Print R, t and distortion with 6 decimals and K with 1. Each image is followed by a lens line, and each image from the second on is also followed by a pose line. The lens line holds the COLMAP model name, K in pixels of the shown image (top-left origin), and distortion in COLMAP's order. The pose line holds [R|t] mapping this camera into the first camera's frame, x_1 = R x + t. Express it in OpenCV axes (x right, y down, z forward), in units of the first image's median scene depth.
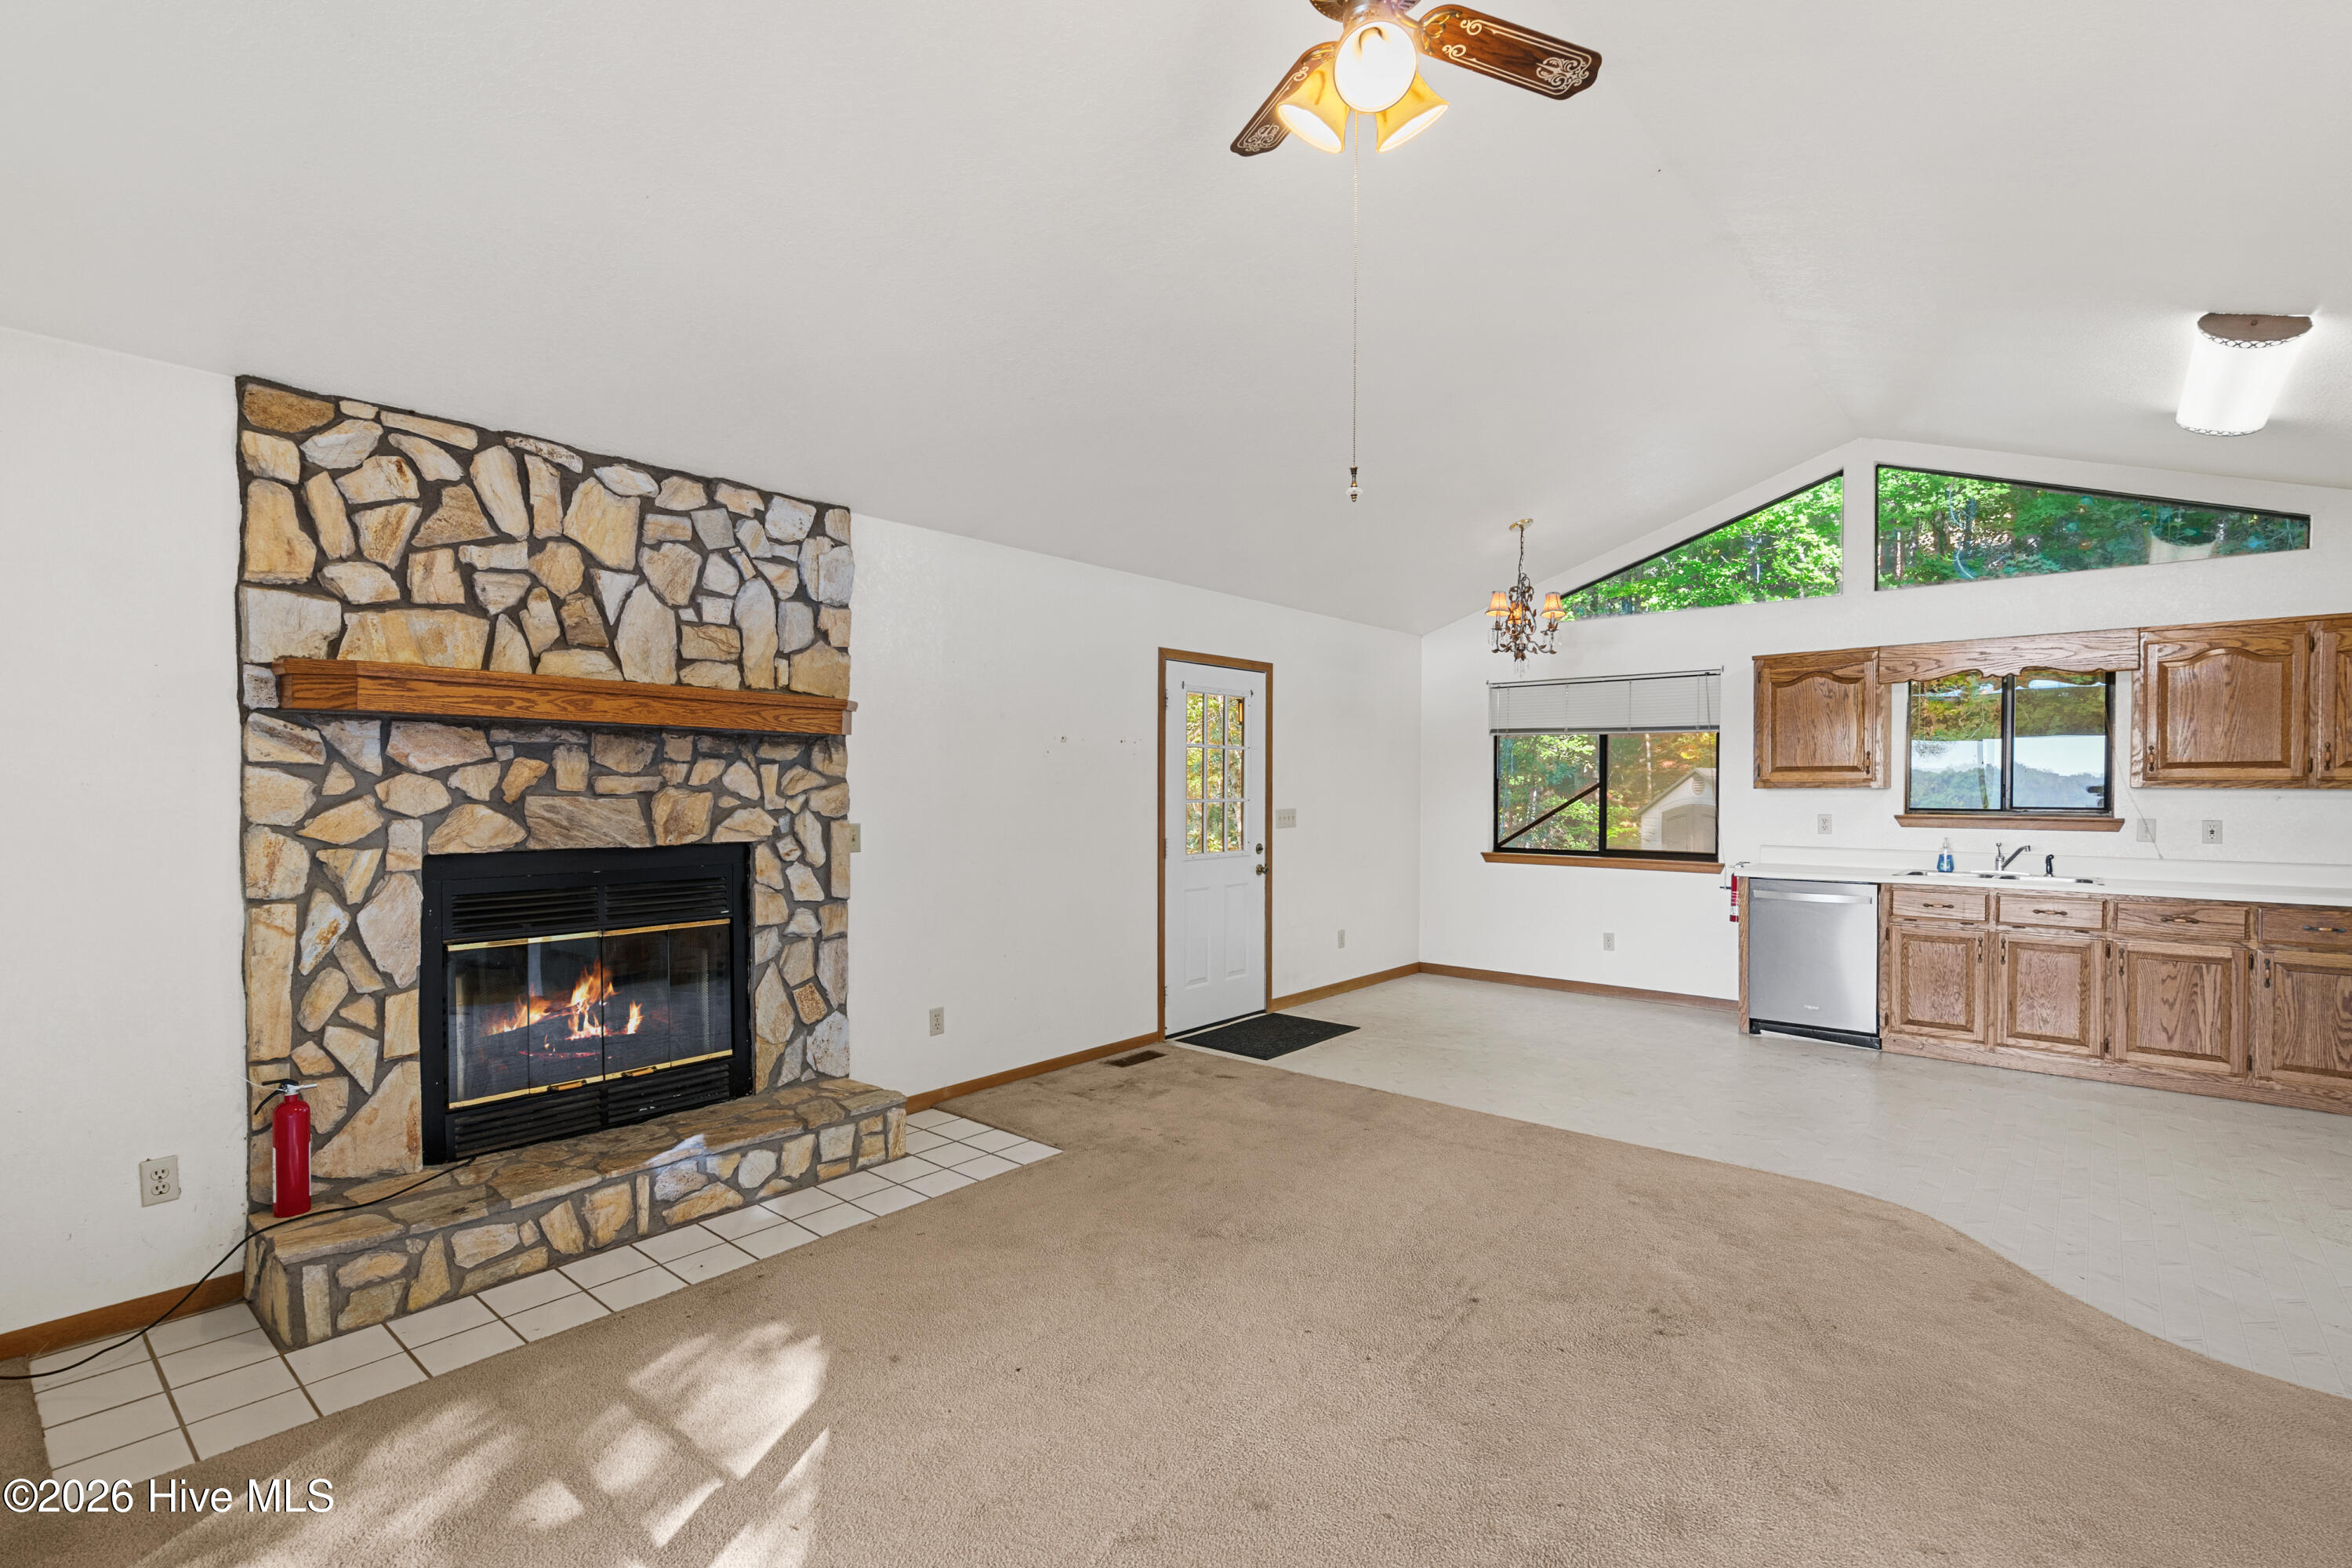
lens RADIAL K [[1081.6, 0, 1180.5], [0, 1081.6, 801.8], [0, 0, 1]] dist [-0.001487, 0.000015]
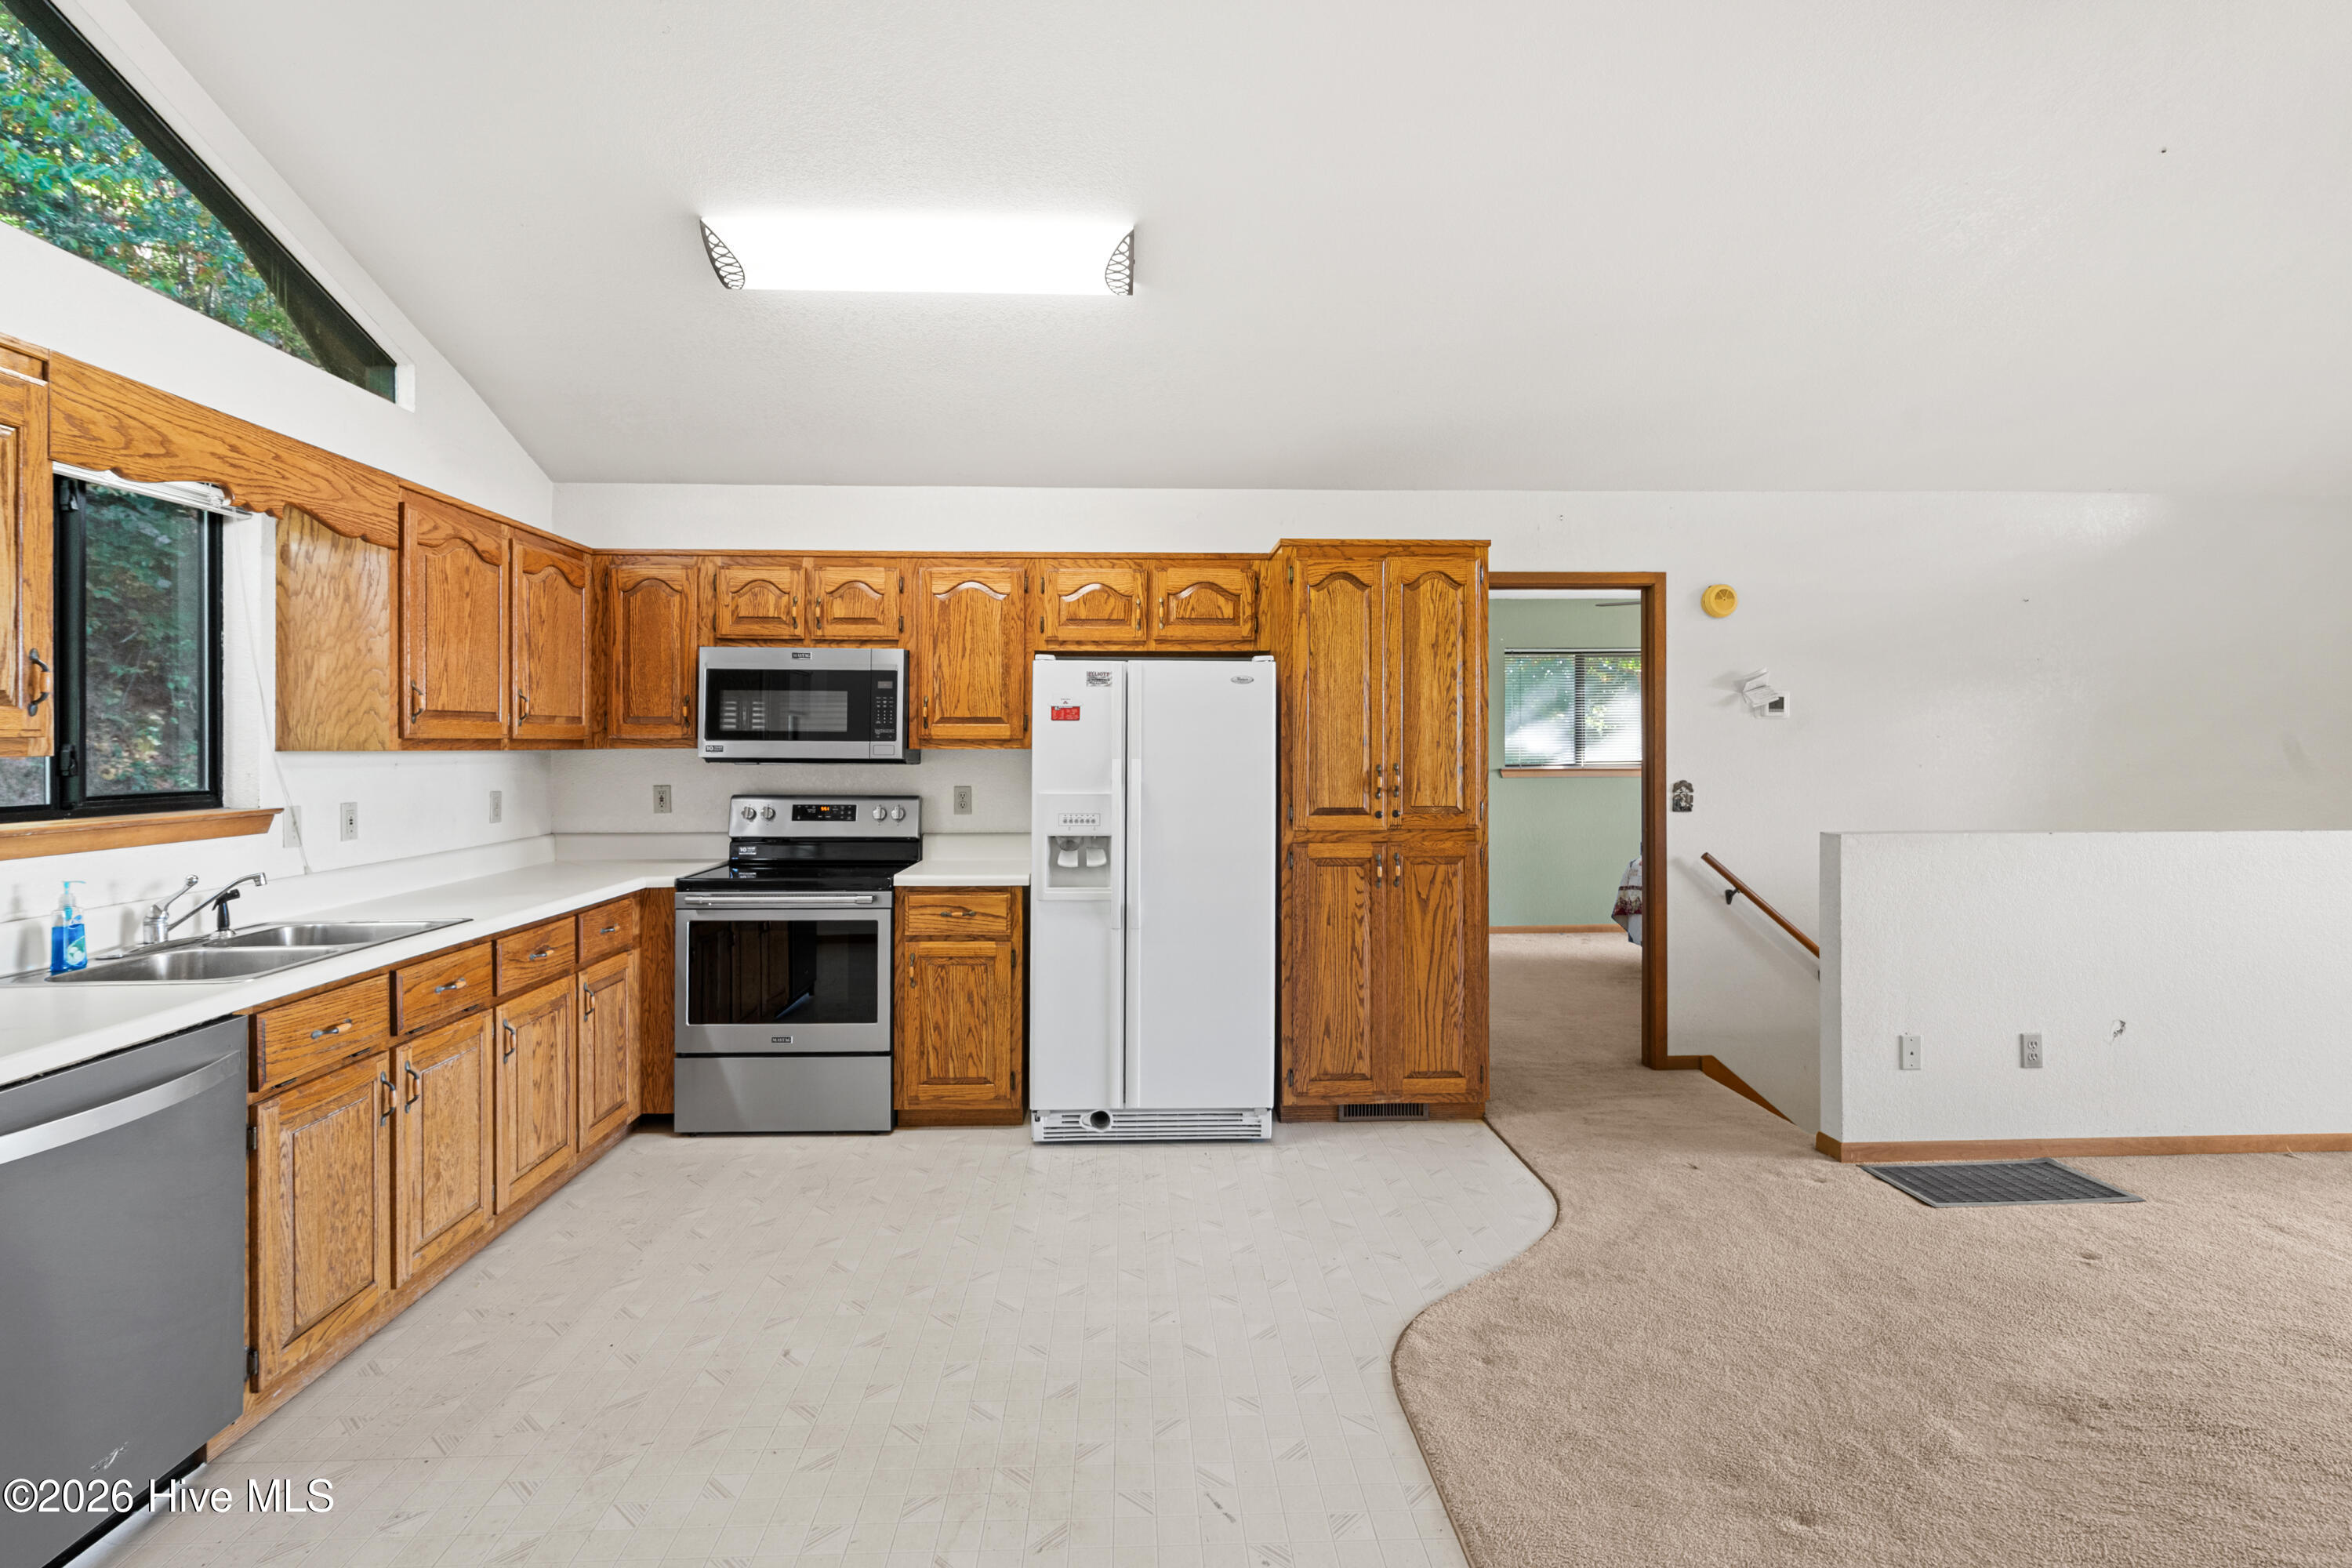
lens RADIAL K [[1157.9, 0, 1168.5], [0, 1157.9, 739.7], [0, 0, 1]] dist [-0.006776, 0.006880]
pose [[-0.676639, 0.002707, 0.736310, 0.188550], [0.013789, 0.999864, 0.008995, -0.024305], [-0.736186, 0.016240, -0.676585, 1.445557]]
